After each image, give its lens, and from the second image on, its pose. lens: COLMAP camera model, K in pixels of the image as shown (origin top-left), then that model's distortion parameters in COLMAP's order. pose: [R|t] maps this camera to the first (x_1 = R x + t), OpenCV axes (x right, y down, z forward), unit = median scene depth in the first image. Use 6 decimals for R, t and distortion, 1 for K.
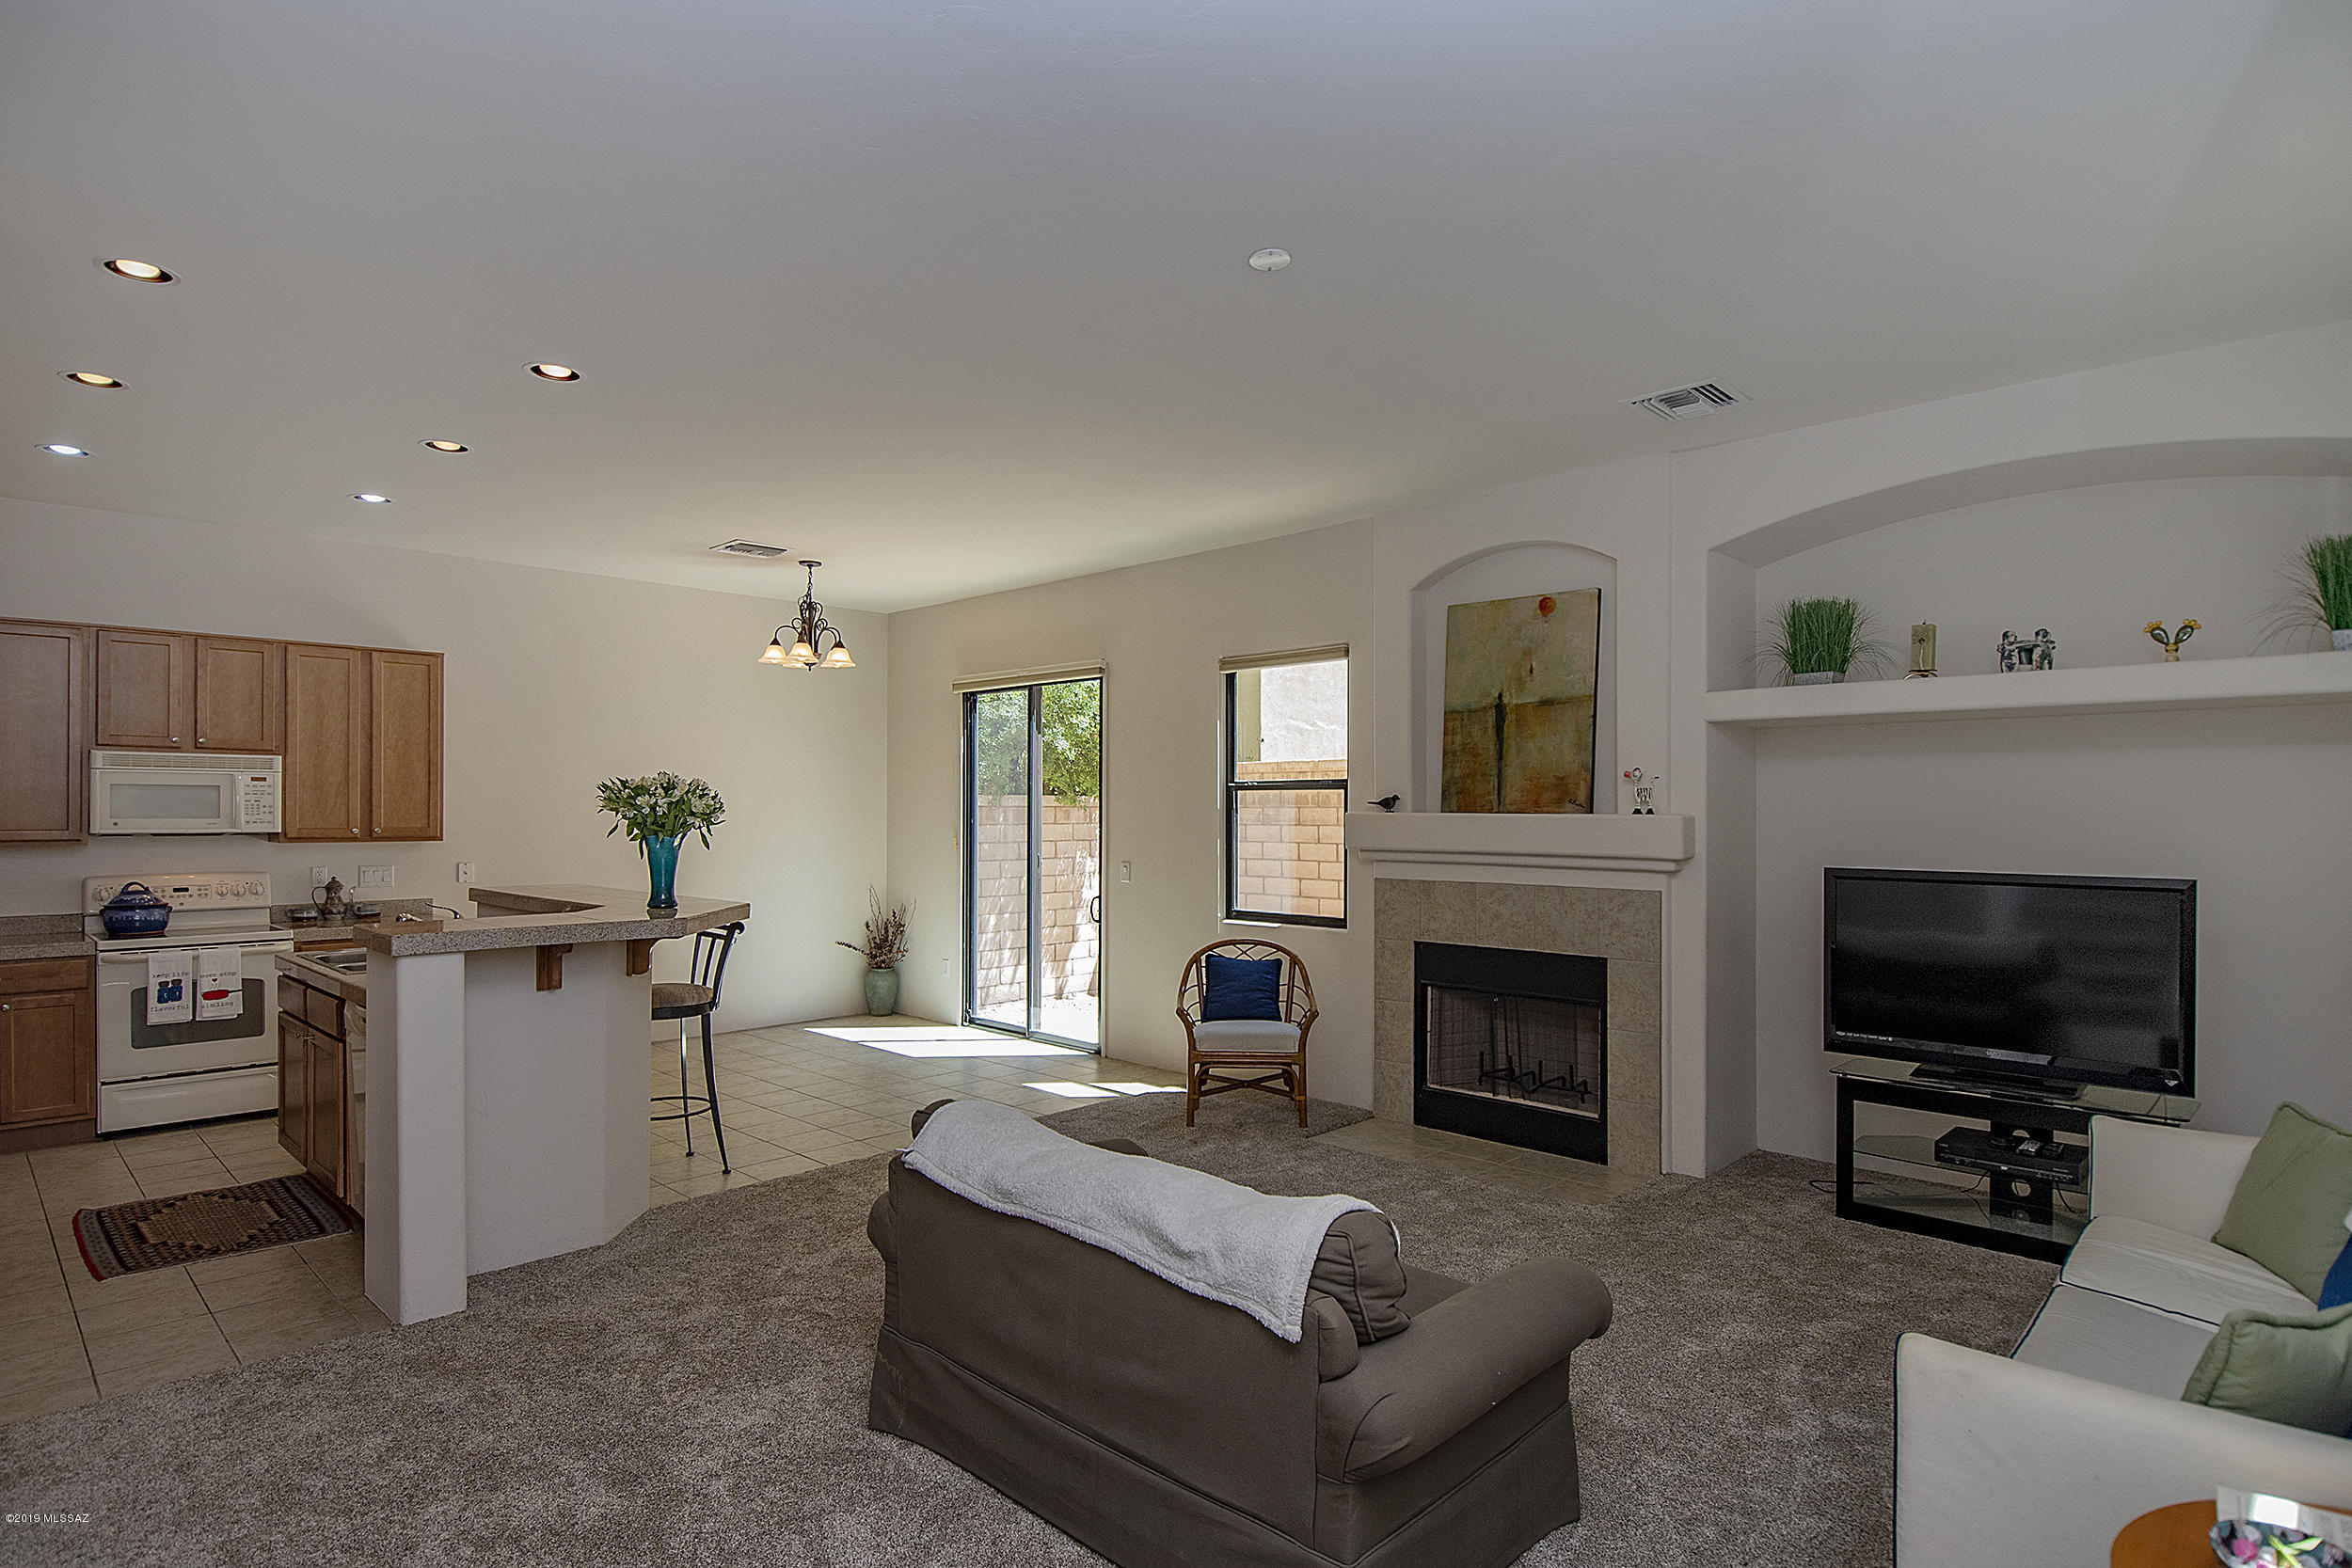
lens RADIAL K [[1252.0, 0, 1168.0], [0, 1252.0, 813.4], [0, 0, 1]] dist [0.001512, -0.015389]
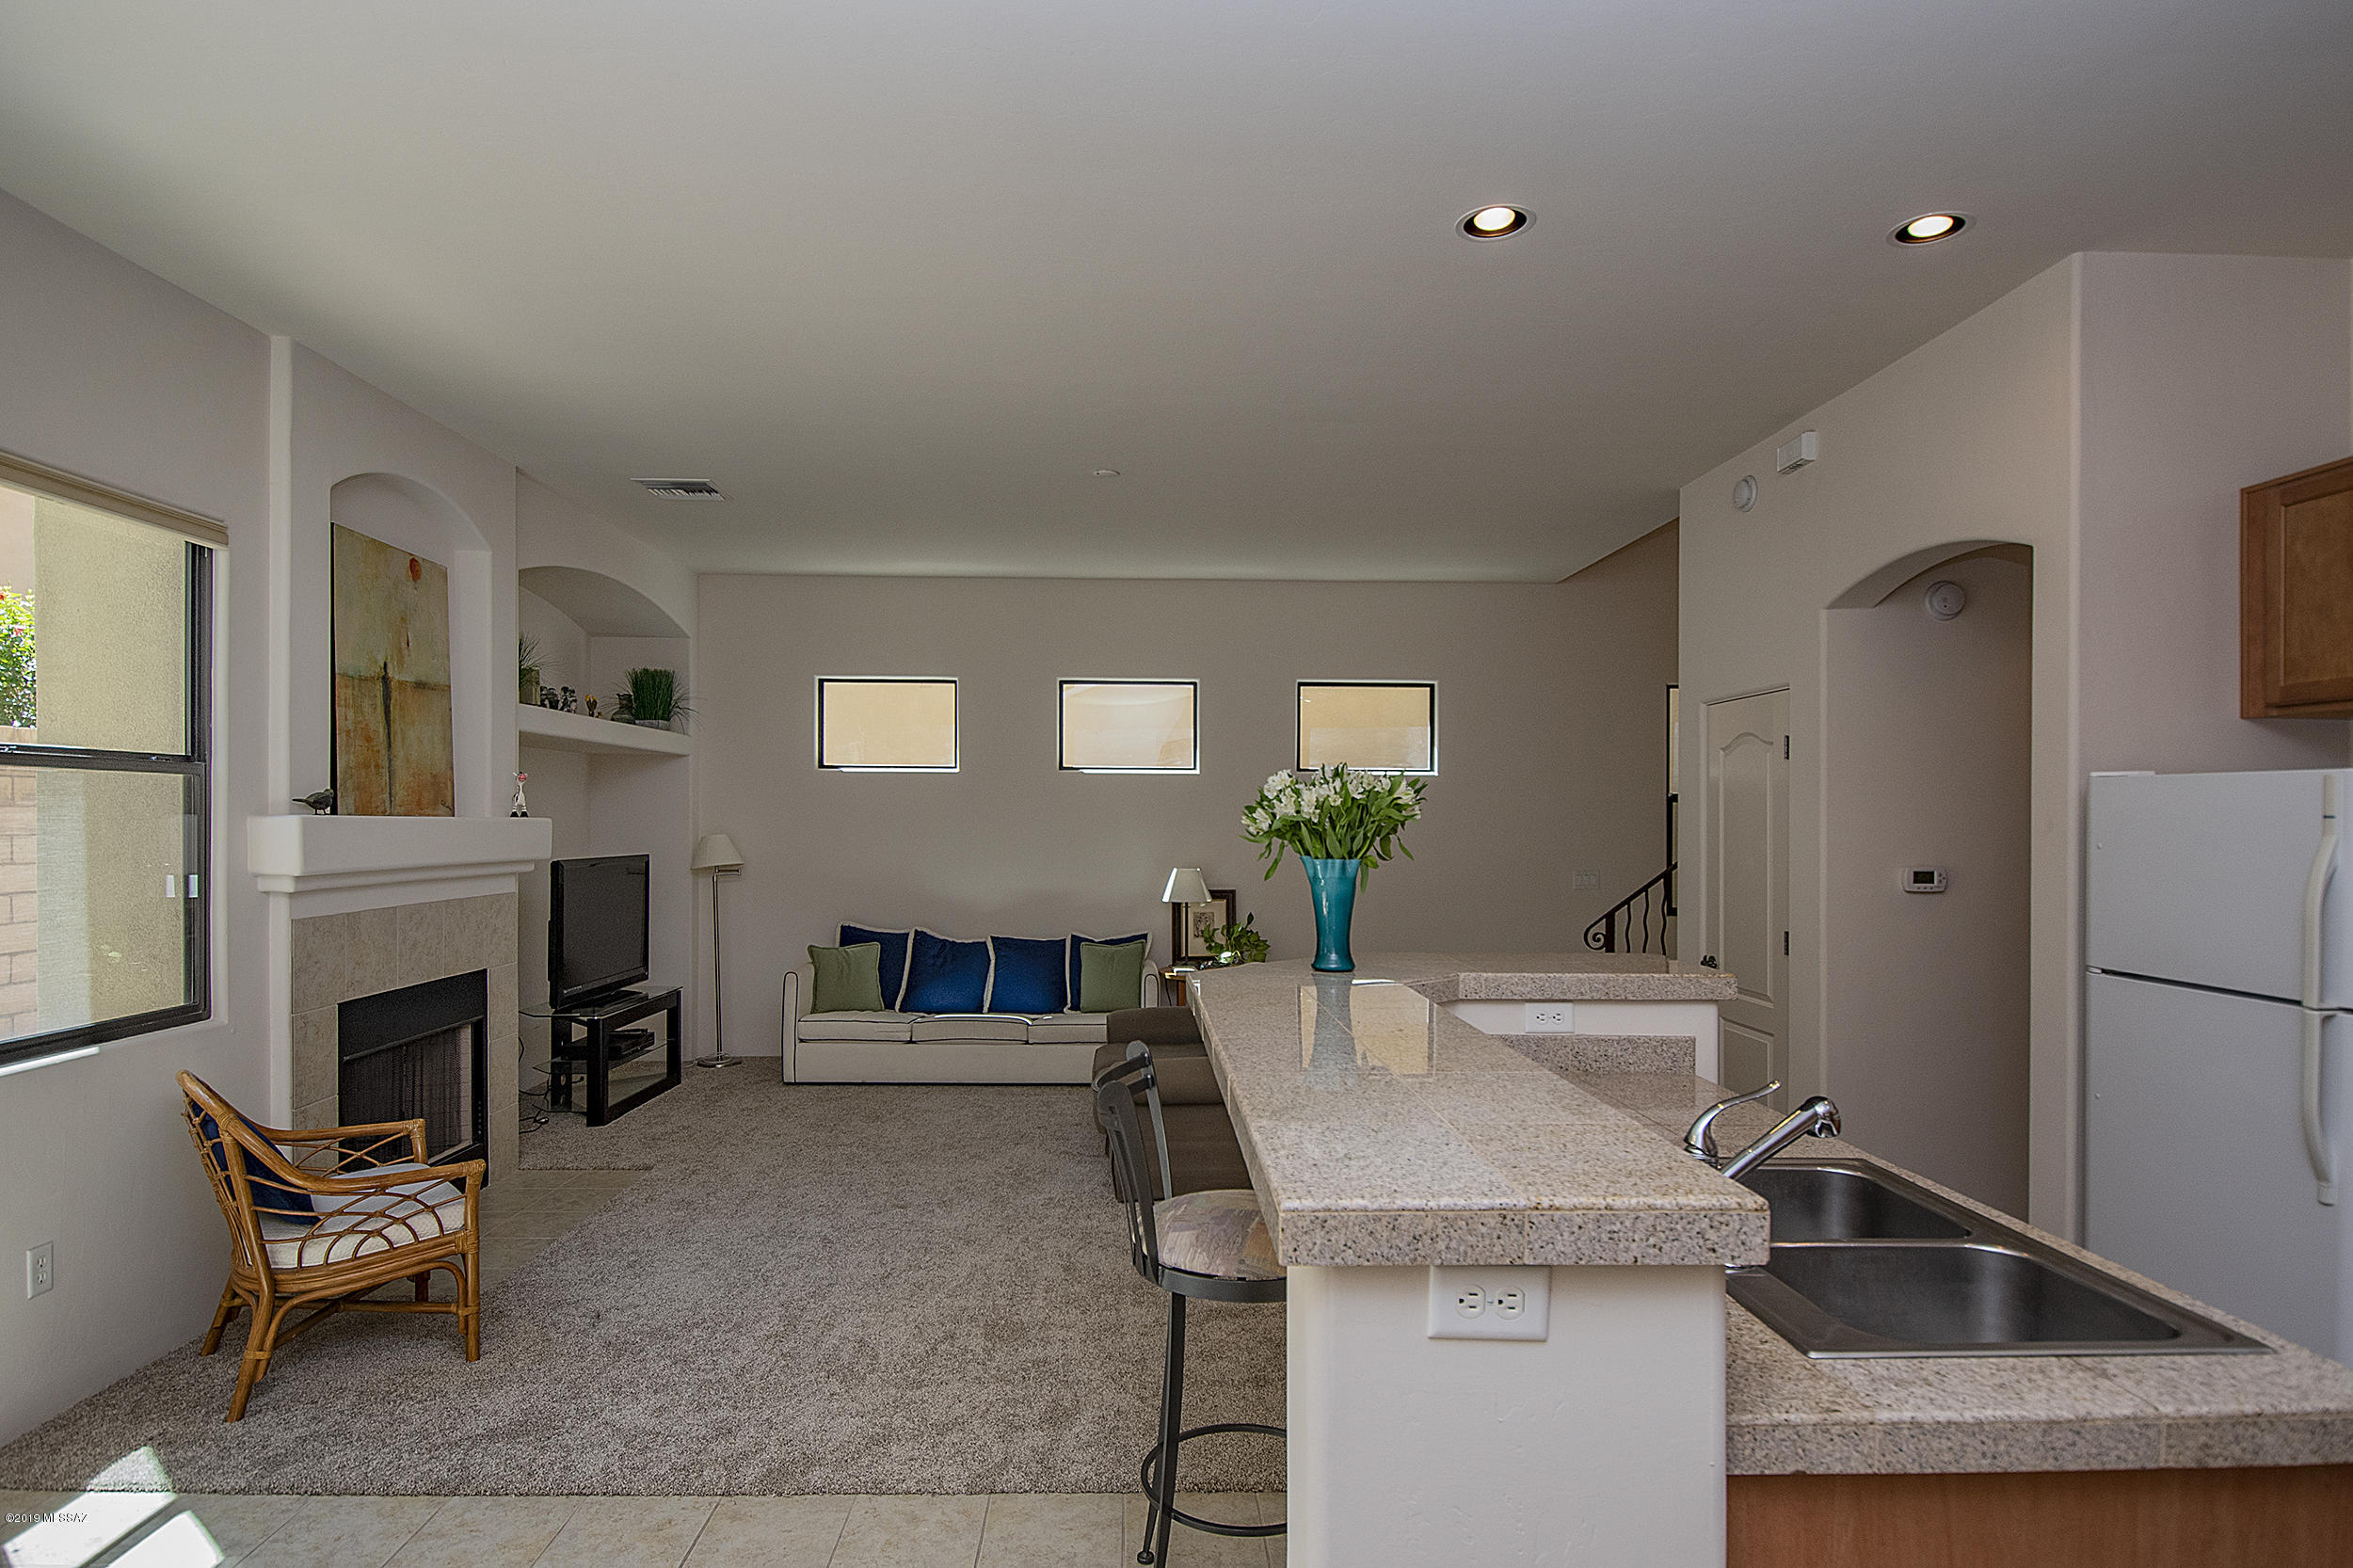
lens RADIAL K [[1252.7, 0, 1168.5], [0, 1252.7, 813.4], [0, 0, 1]] dist [0.001512, -0.015389]
pose [[-0.720704, -0.001338, 0.693242, -0.625600], [-0.001806, 0.999998, 0.000053, -0.002853], [-0.693241, -0.001214, -0.720705, 1.220448]]
